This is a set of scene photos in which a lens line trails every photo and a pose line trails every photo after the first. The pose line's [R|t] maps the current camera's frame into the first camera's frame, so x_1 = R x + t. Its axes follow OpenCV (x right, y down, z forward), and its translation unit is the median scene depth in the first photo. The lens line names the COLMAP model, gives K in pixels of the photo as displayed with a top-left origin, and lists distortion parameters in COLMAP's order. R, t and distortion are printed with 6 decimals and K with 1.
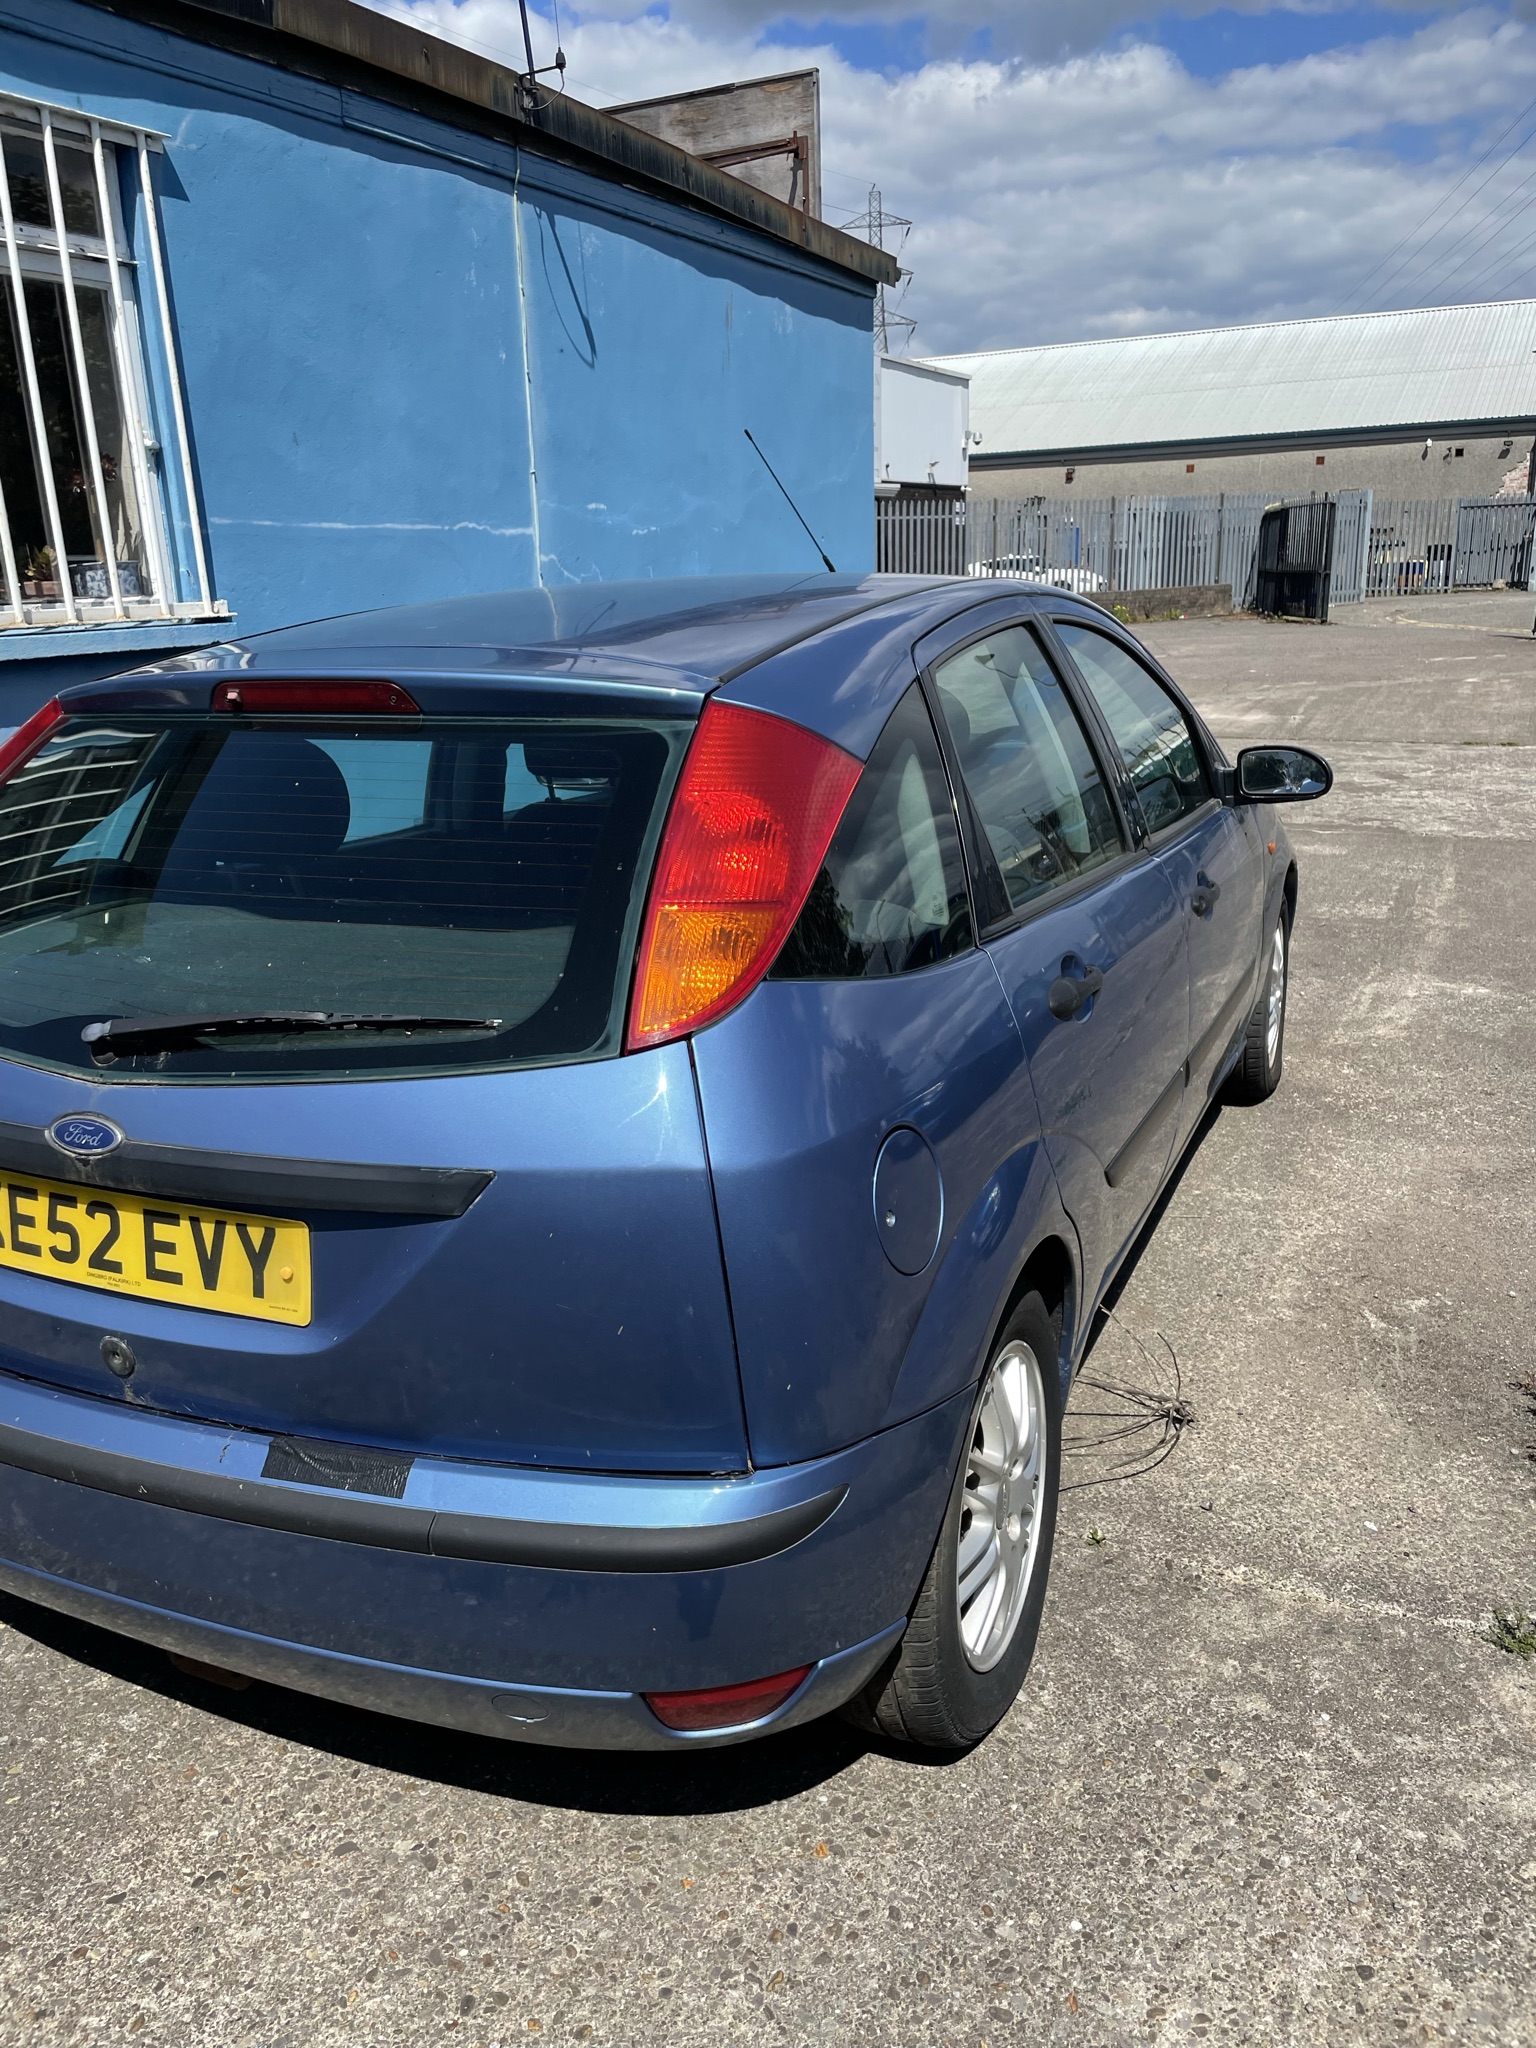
lens RADIAL K [[1553.3, 0, 761.6], [0, 1553.3, 1019.7], [0, 0, 1]] dist [0.101725, -0.142513]
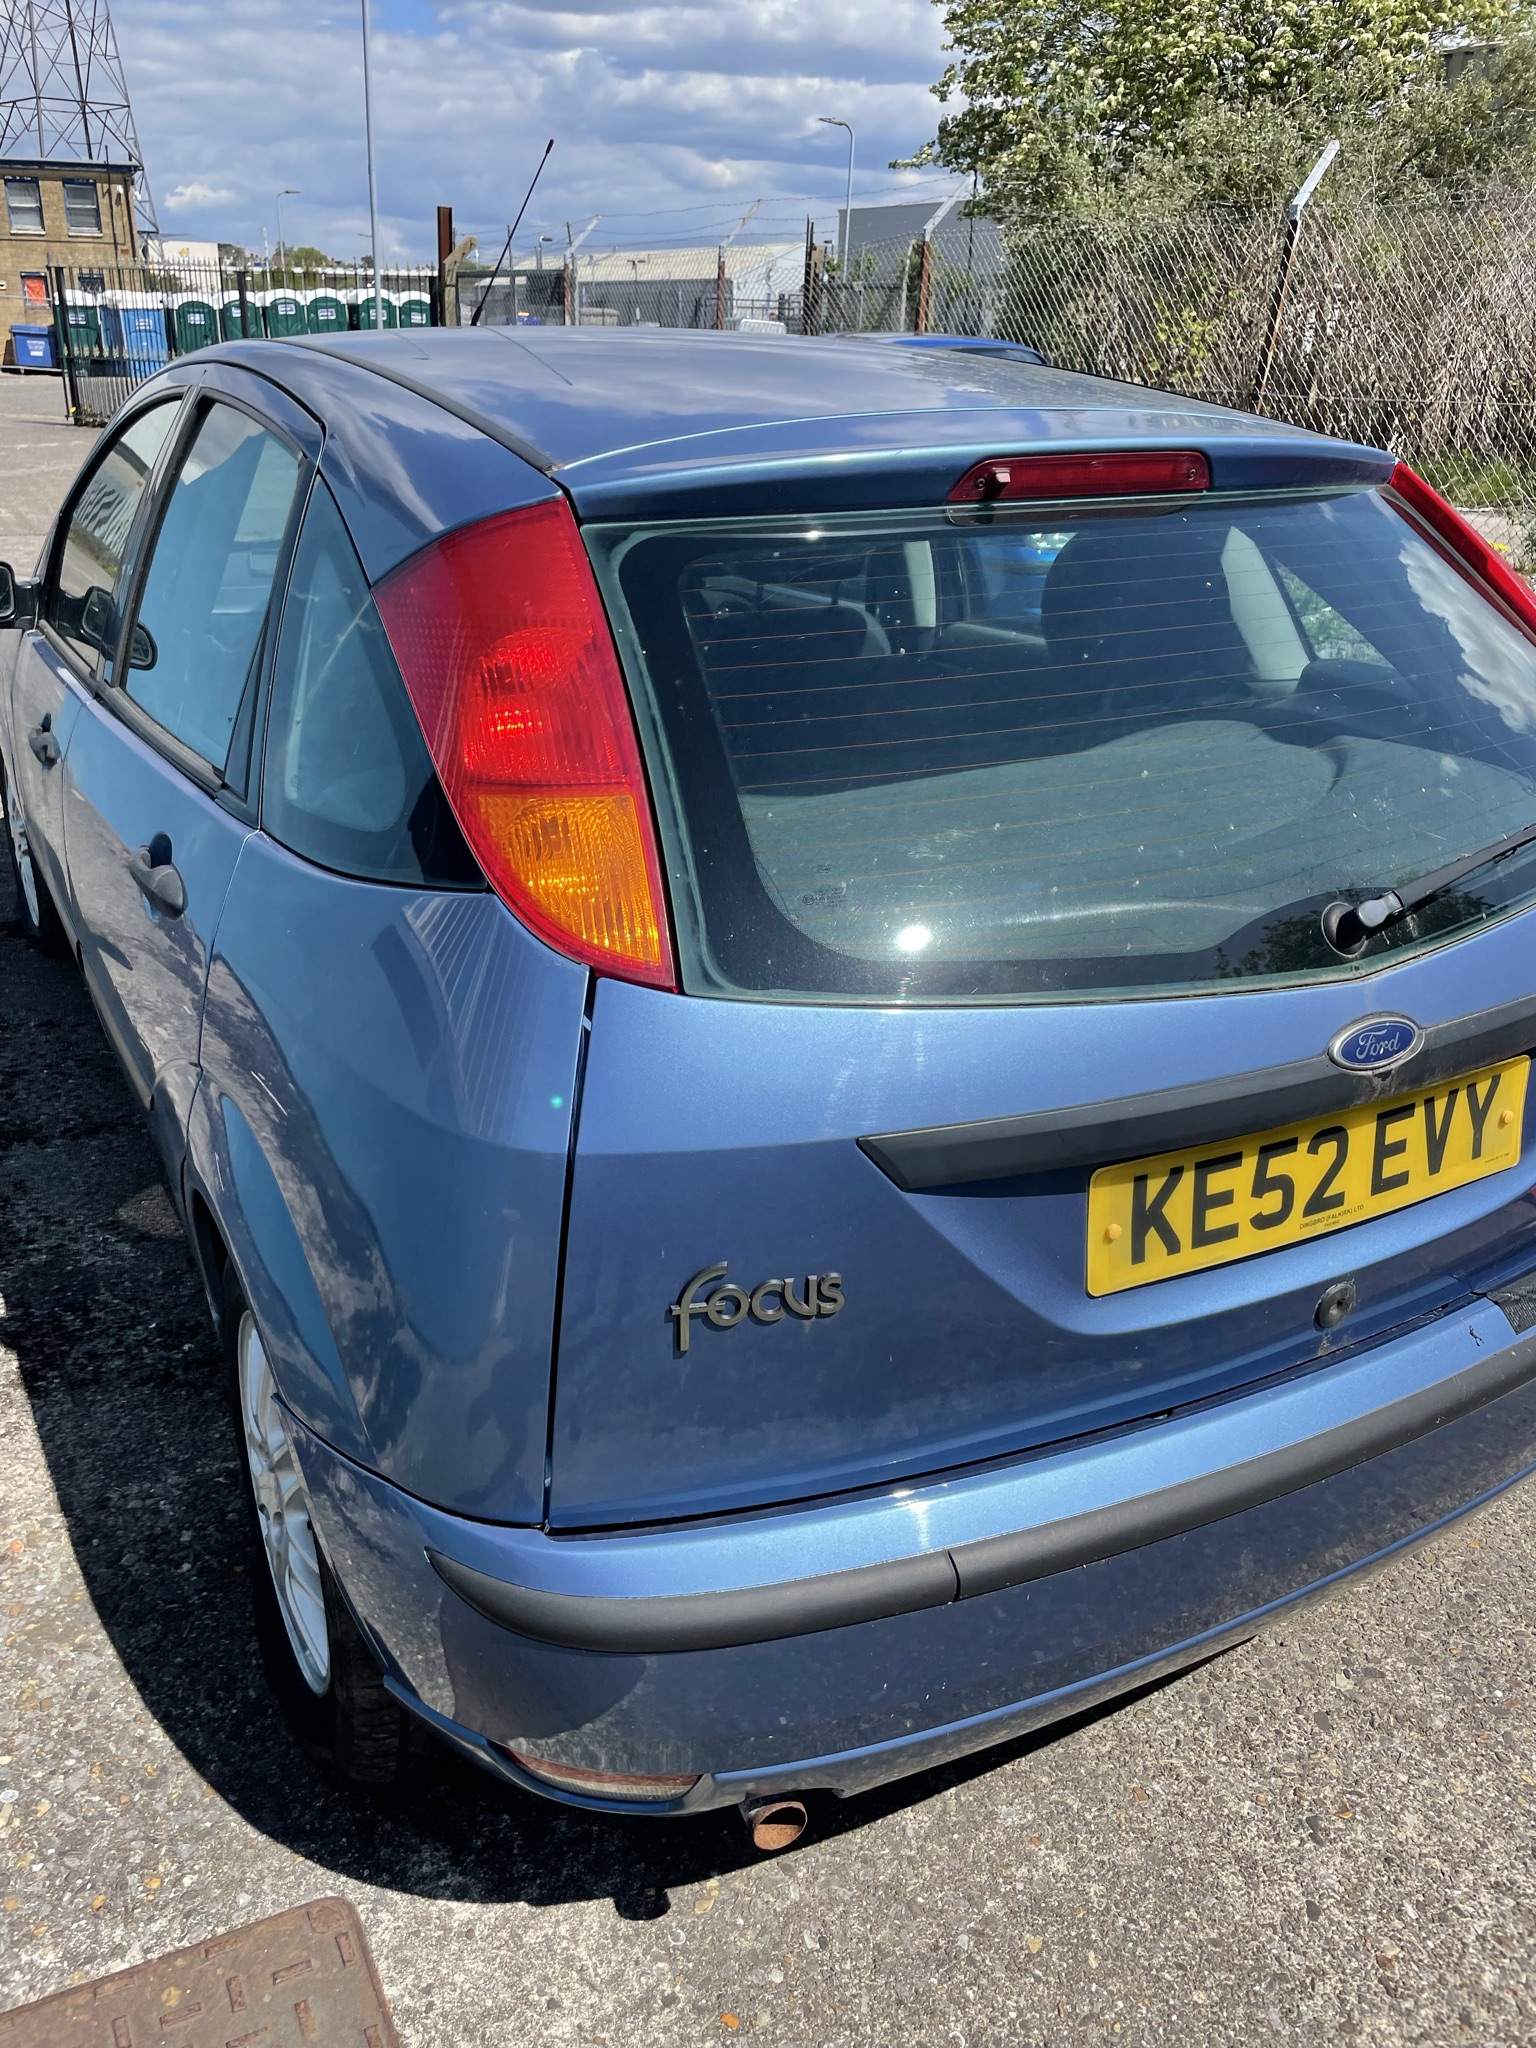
lens RADIAL K [[1553.3, 0, 761.6], [0, 1553.3, 1019.7], [0, 0, 1]] dist [0.101725, -0.142513]
pose [[0.601398, -0.279991, 0.748282, -1.162506], [0.192076, 0.959782, 0.204757, -0.153342], [-0.775518, 0.020587, 0.630990, 0.717457]]
